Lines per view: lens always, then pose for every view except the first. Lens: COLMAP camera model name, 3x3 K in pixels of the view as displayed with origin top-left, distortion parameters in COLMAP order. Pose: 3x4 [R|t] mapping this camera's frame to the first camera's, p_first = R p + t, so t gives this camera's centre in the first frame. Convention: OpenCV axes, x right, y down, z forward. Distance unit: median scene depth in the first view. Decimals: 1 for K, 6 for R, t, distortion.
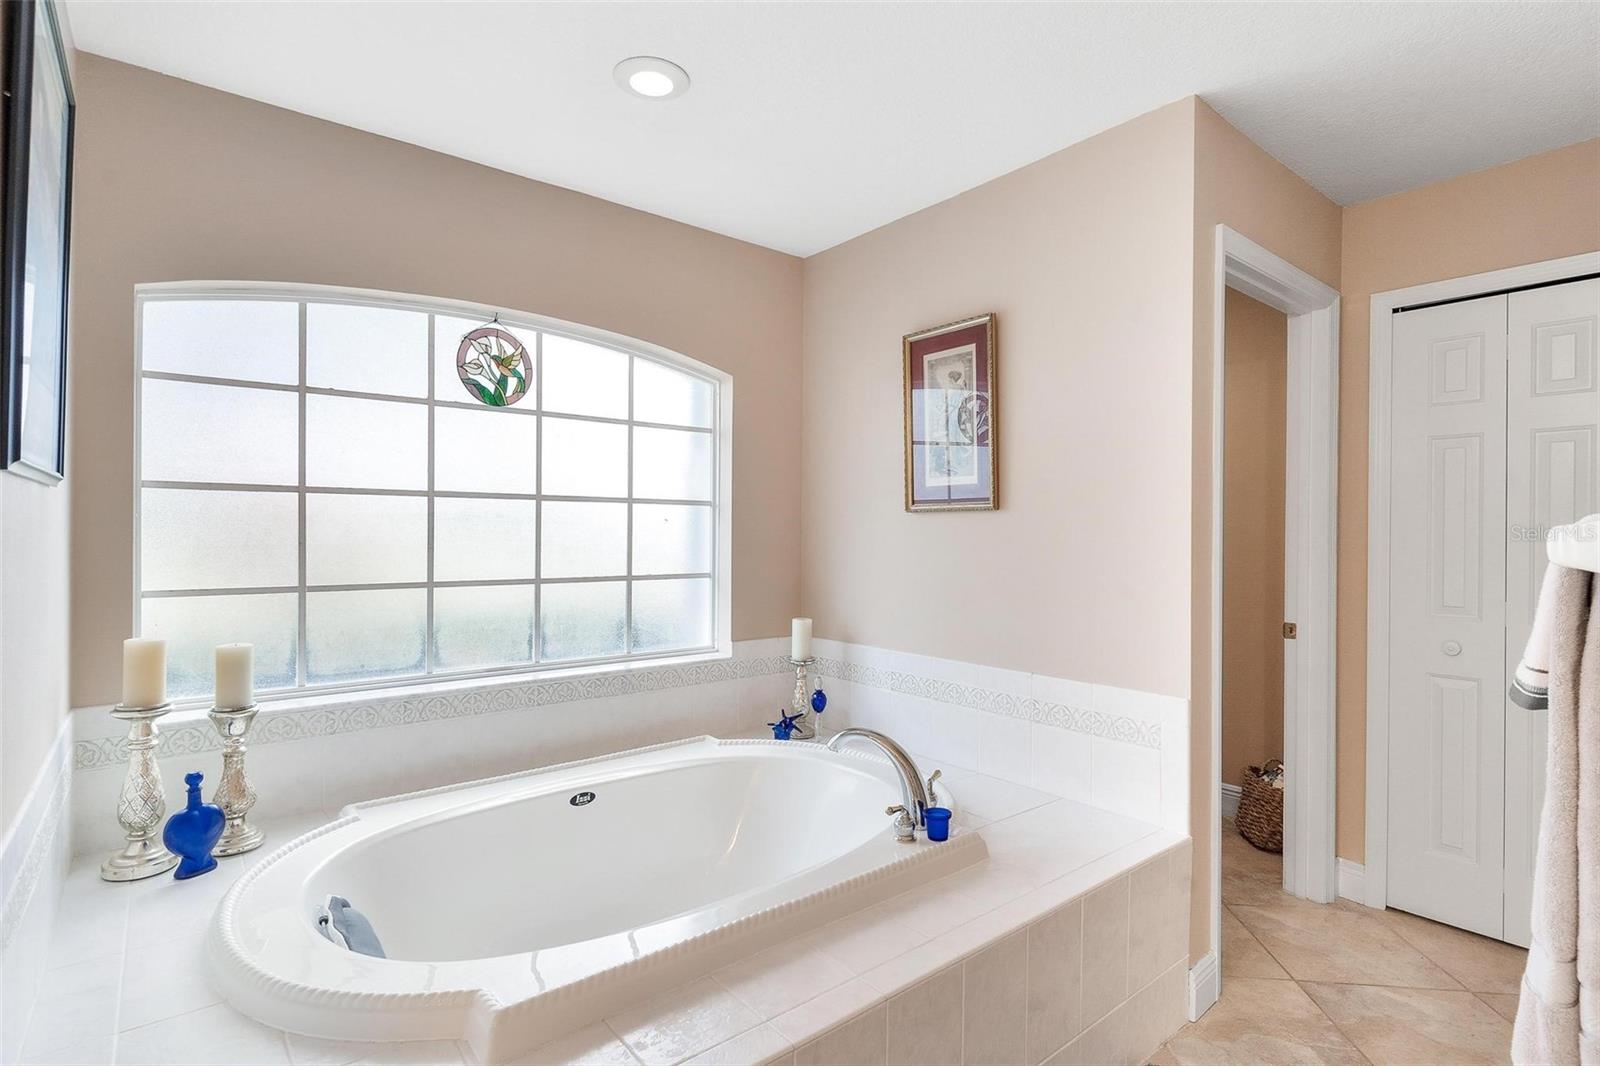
lens RADIAL K [[778.8, 0, 797.2], [0, 778.8, 536.8], [0, 0, 1]] dist [0.000875, 0.000001]
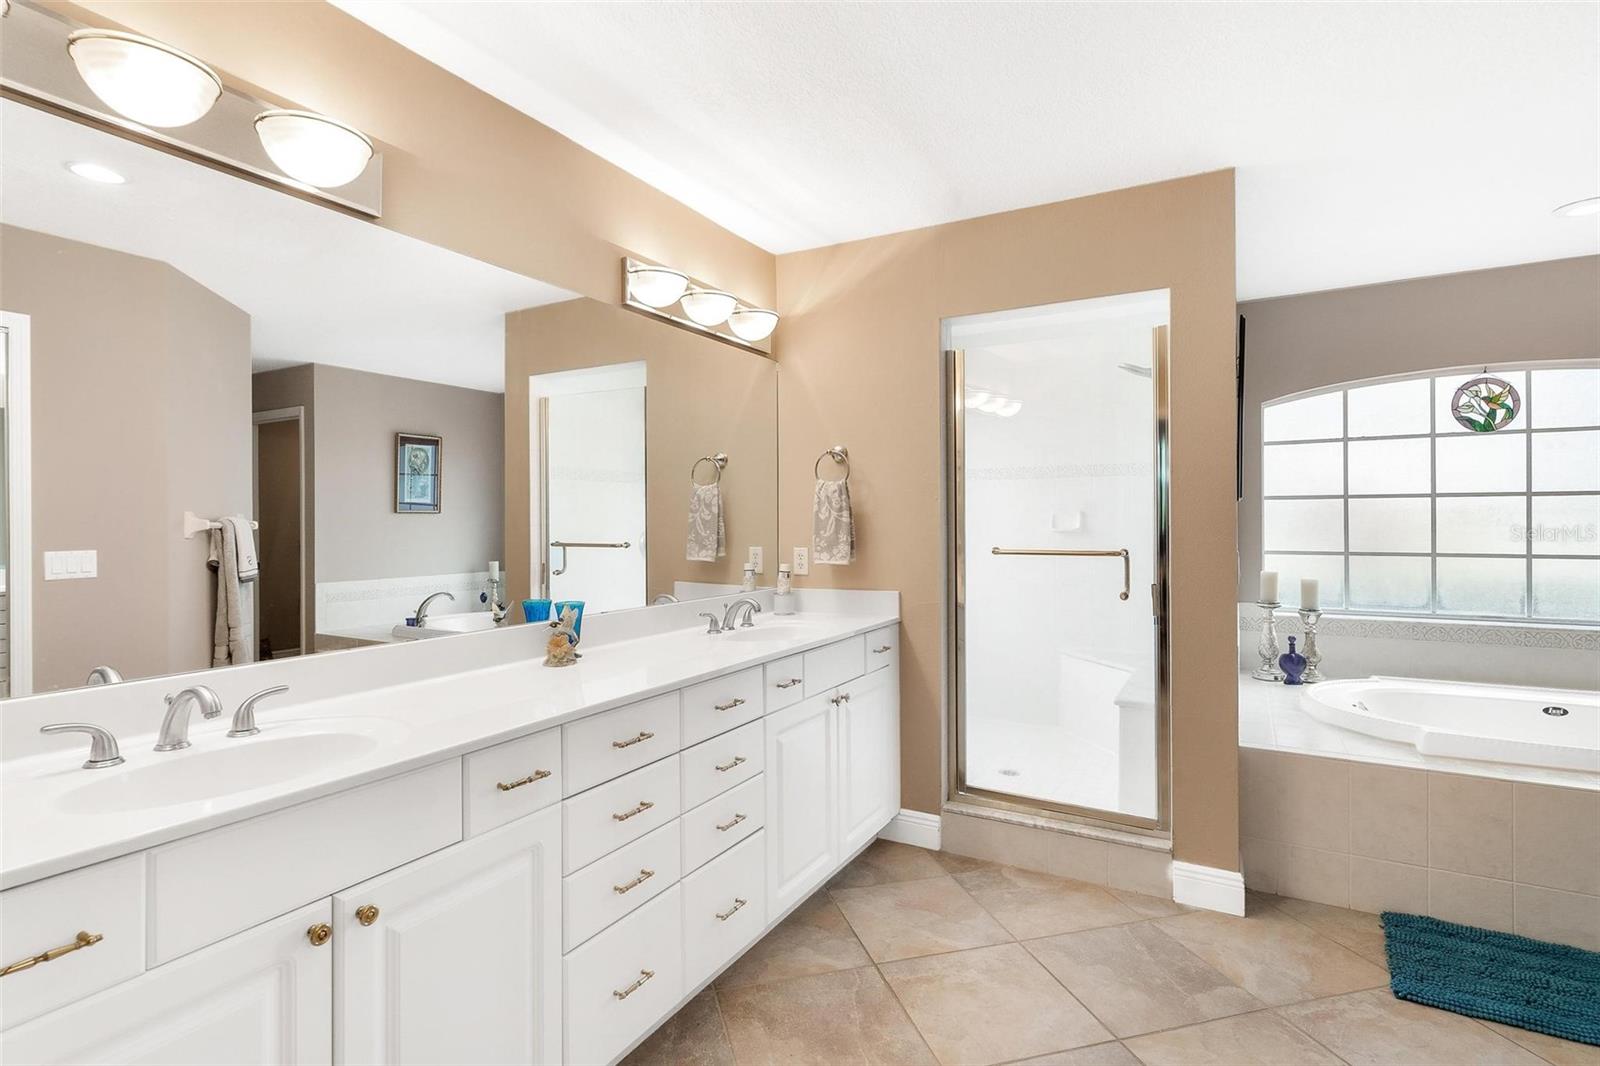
lens RADIAL K [[778.8, 0, 793.6], [0, 778.8, 520.0], [0, 0, 1]] dist [0.000875, 0.000001]
pose [[0.363737, -0.009848, -0.931450, 0.495813], [0.000048, 0.999944, -0.010553, 0.009734], [0.931502, 0.003794, 0.363717, -0.724168]]
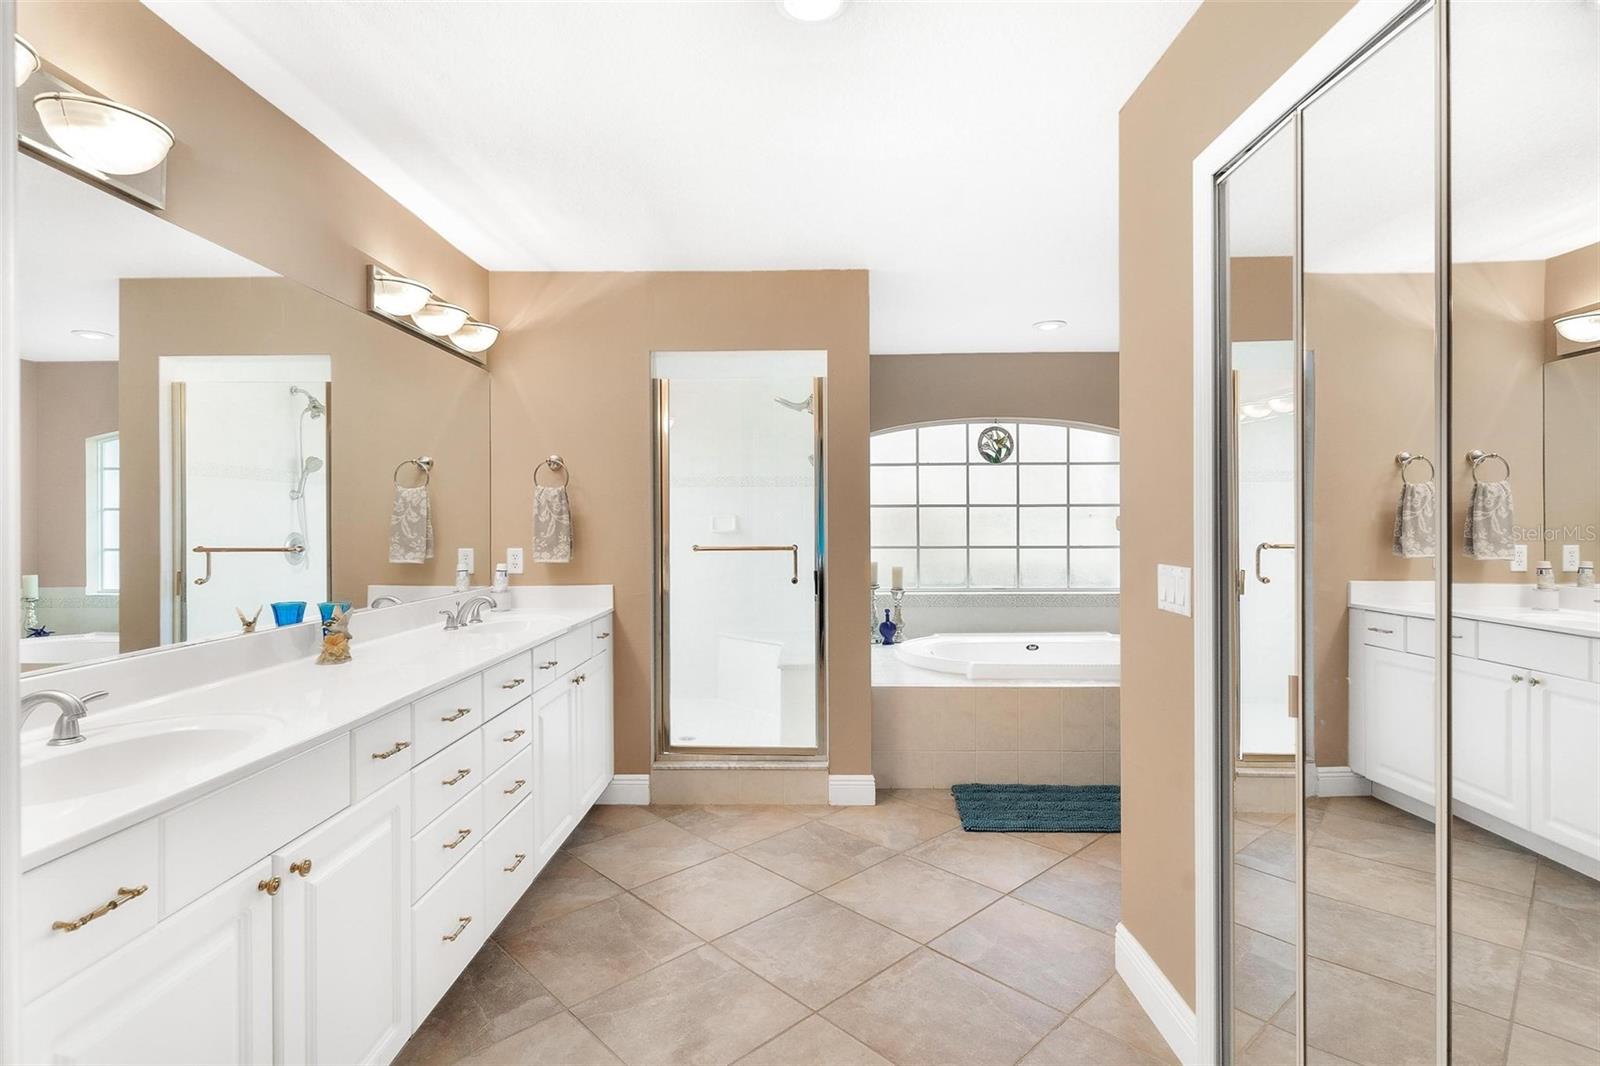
lens RADIAL K [[778.8, 0, 792.1], [0, 778.8, 520.8], [0, 0, 1]] dist [0.000875, 0.000001]
pose [[0.762279, -0.011795, -0.647141, 0.570485], [0.004642, 0.999908, -0.012757, 0.013076], [0.647232, 0.006721, 0.762264, -0.990862]]
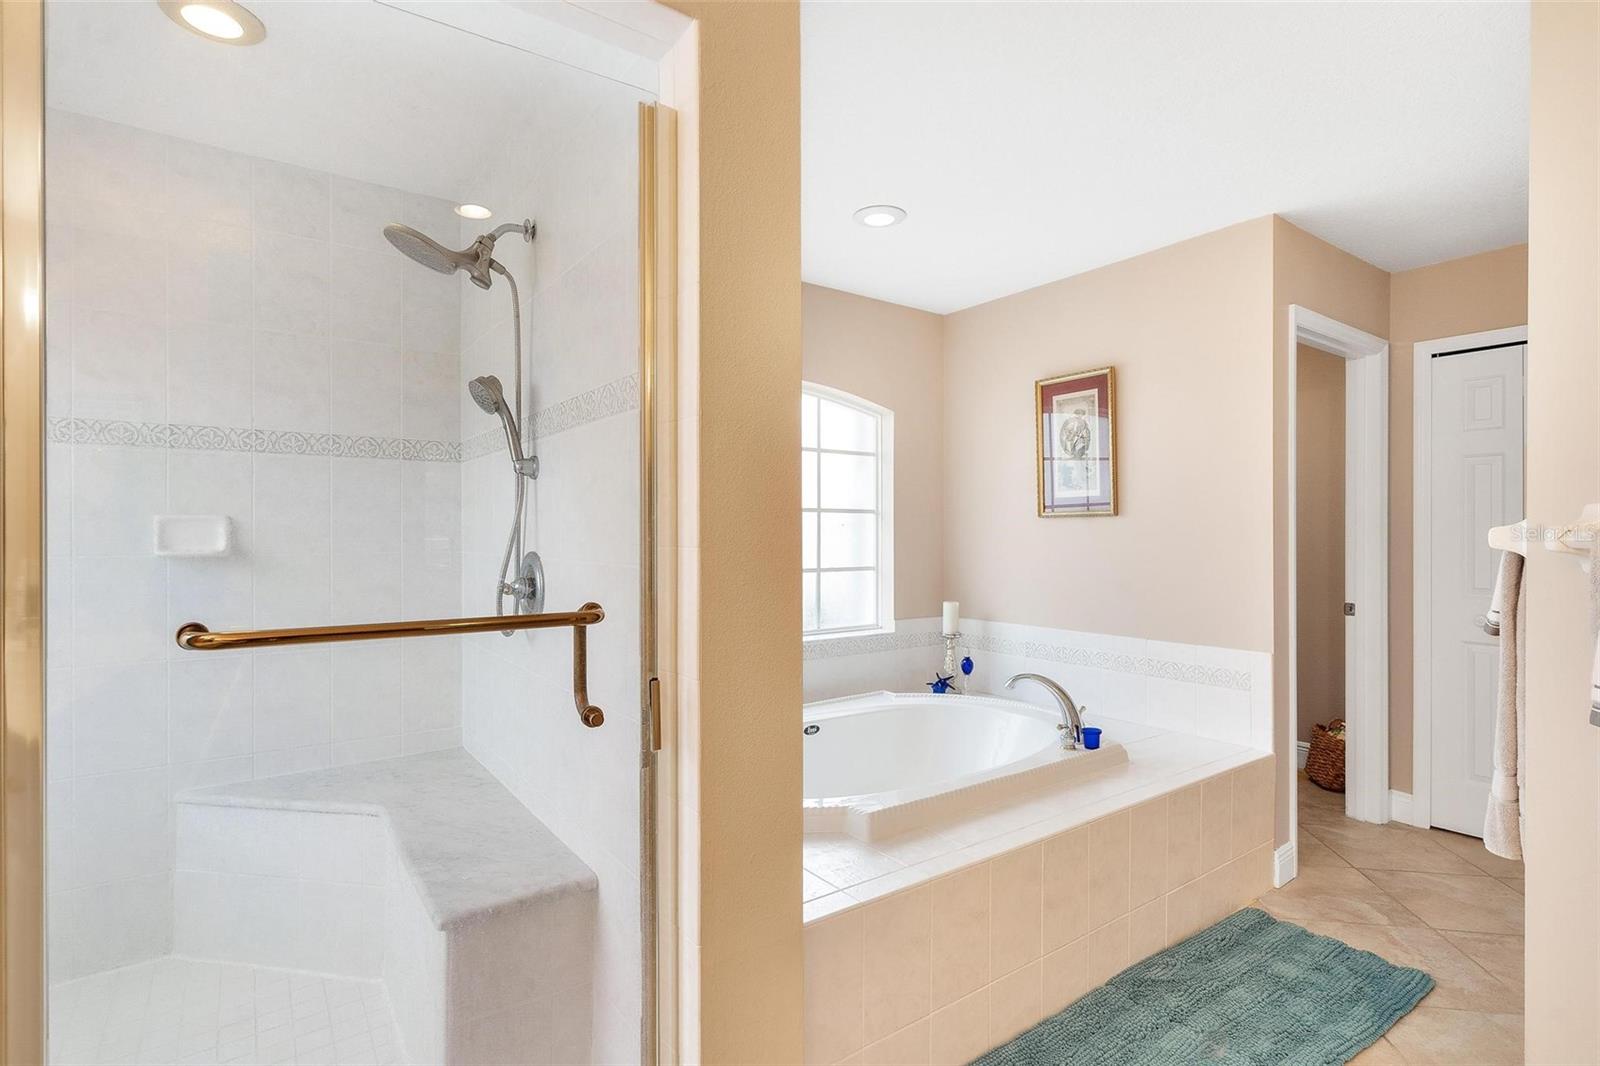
lens RADIAL K [[778.8, 0, 794.2], [0, 778.8, 536.9], [0, 0, 1]] dist [0.000875, 0.000001]
pose [[0.998241, -0.006419, -0.058942, -0.209327], [0.006291, 0.999977, -0.002367, 0.000835], [0.058956, 0.001992, 0.998259, -0.343820]]
